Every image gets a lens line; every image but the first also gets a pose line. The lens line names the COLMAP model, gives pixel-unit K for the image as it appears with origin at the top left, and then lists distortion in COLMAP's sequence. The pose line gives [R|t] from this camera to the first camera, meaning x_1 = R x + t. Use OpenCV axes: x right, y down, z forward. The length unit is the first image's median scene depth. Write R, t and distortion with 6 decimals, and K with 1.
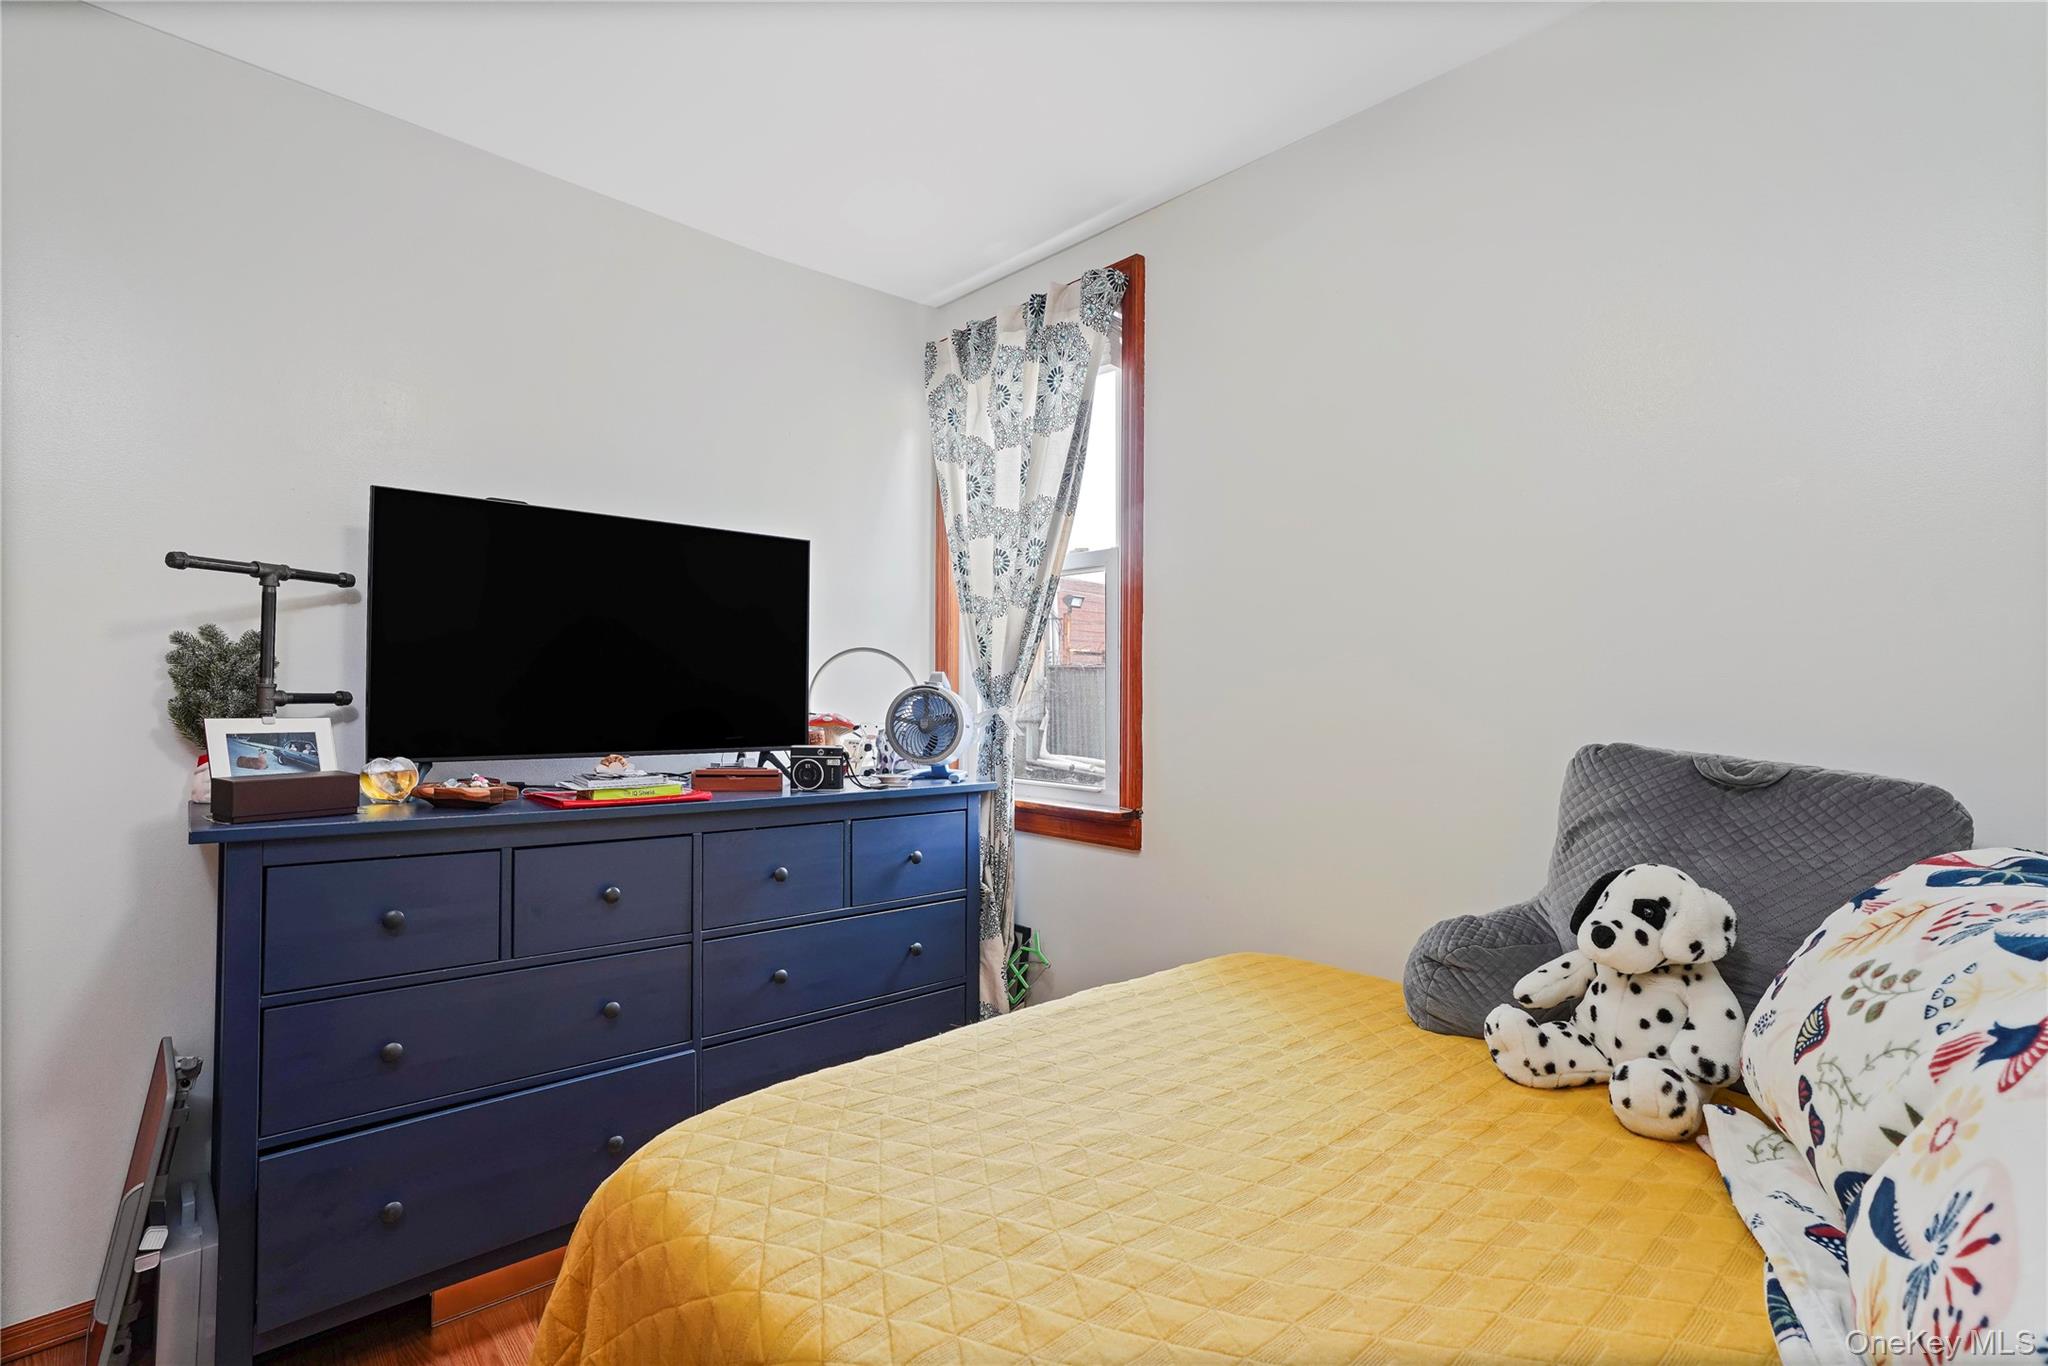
lens RADIAL K [[947.6, 0, 1054.6], [0, 947.6, 680.2], [0, 0, 1]] dist [-0.058878, 0.028053]
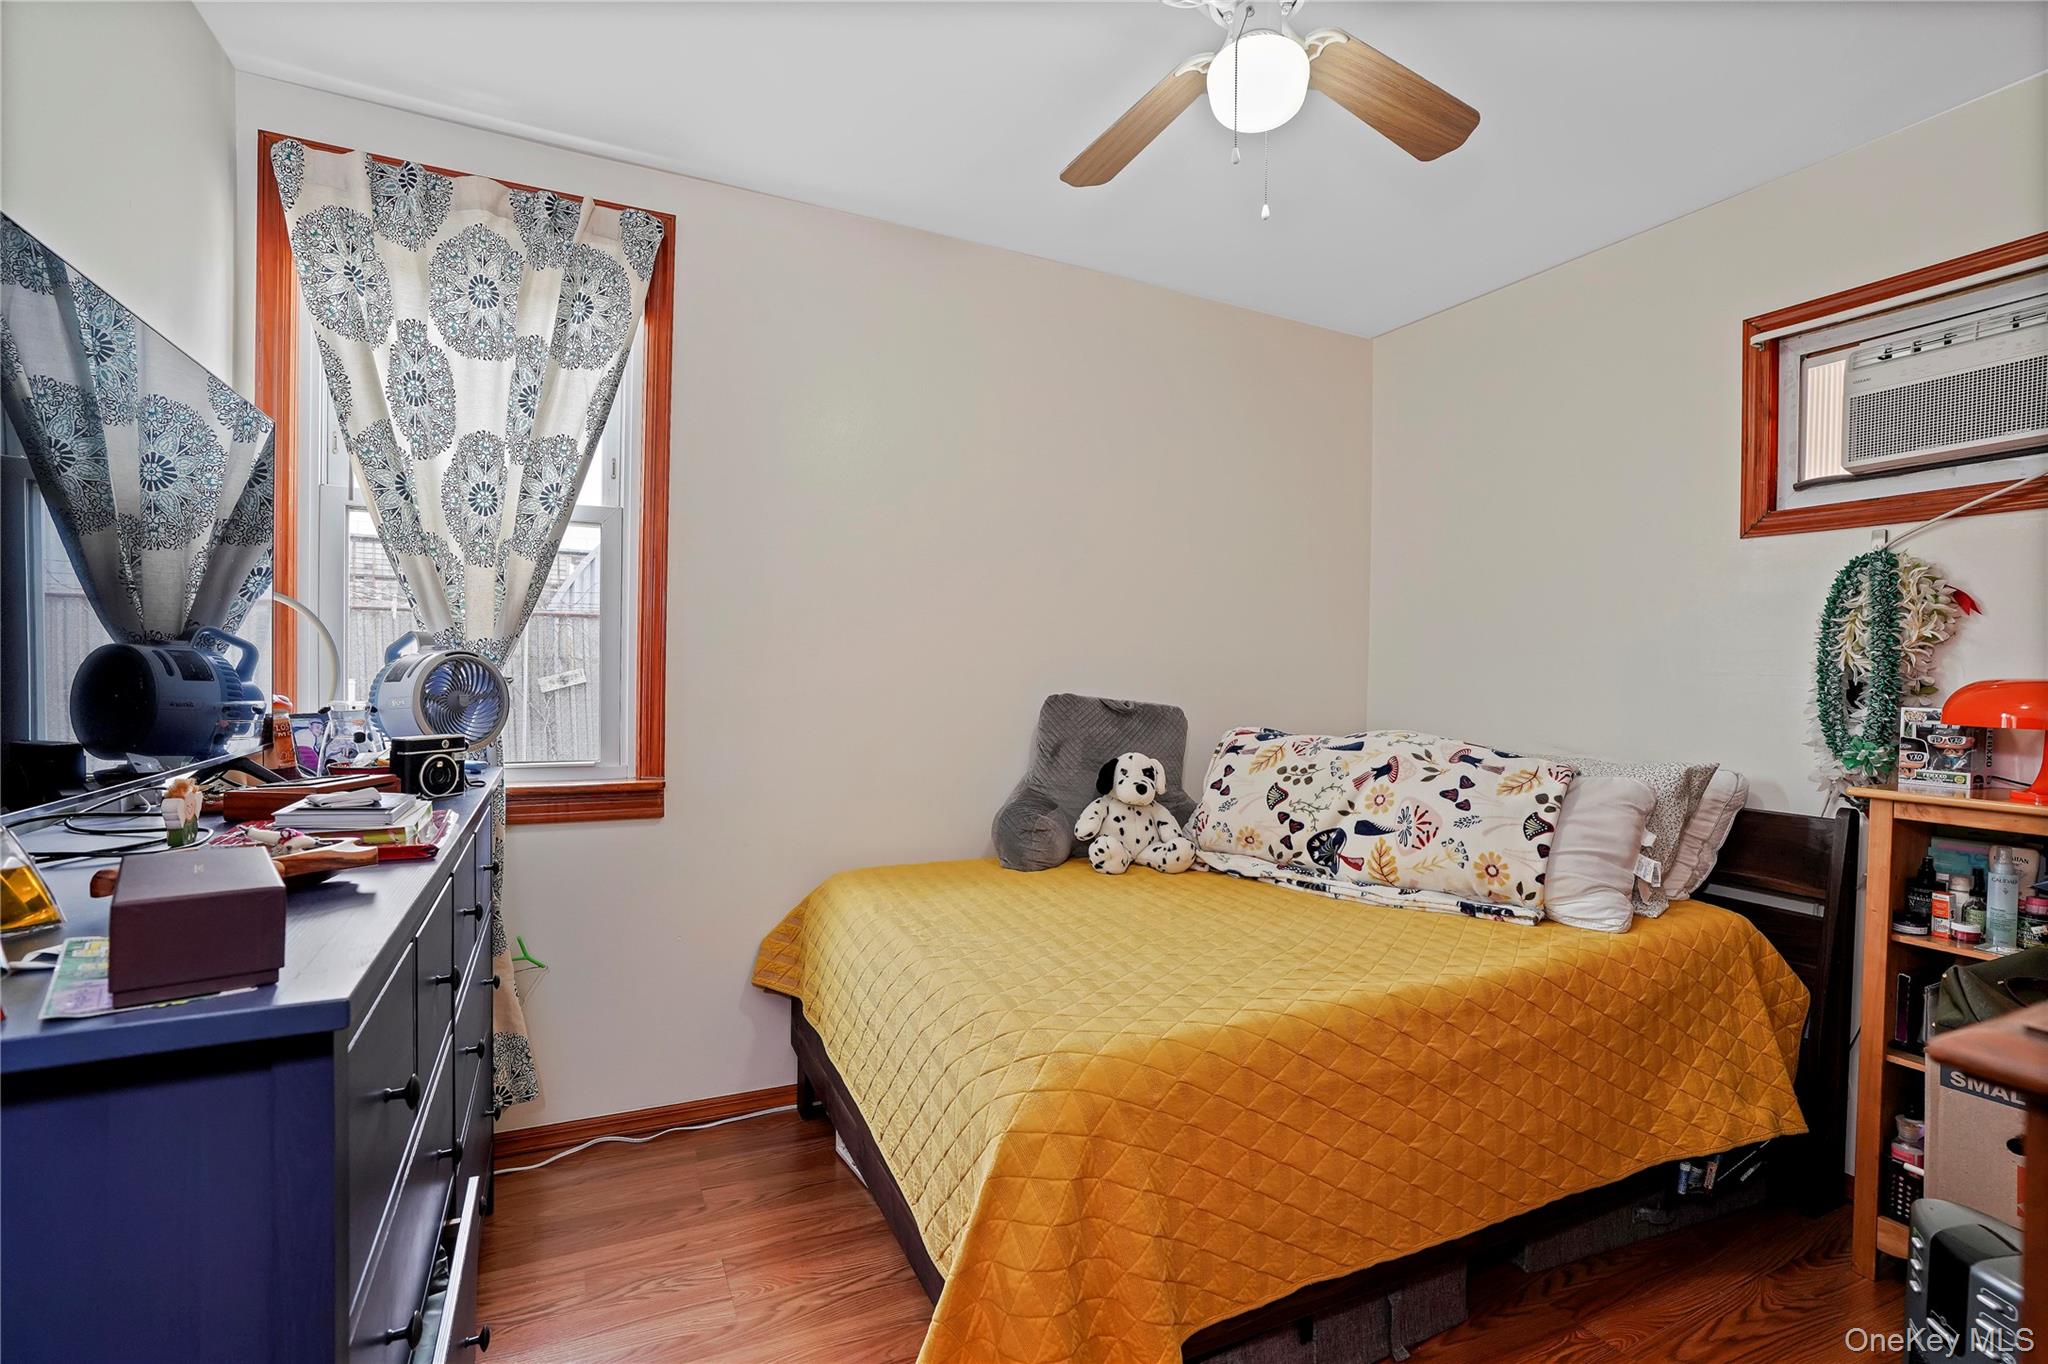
lens RADIAL K [[947.6, 0, 1054.6], [0, 947.6, 679.2], [0, 0, 1]] dist [-0.058878, 0.028053]
pose [[0.272678, -0.018129, 0.961934, -0.909459], [-0.030020, 0.999175, 0.027341, -0.008133], [-0.961637, -0.036332, 0.271909, 0.400776]]
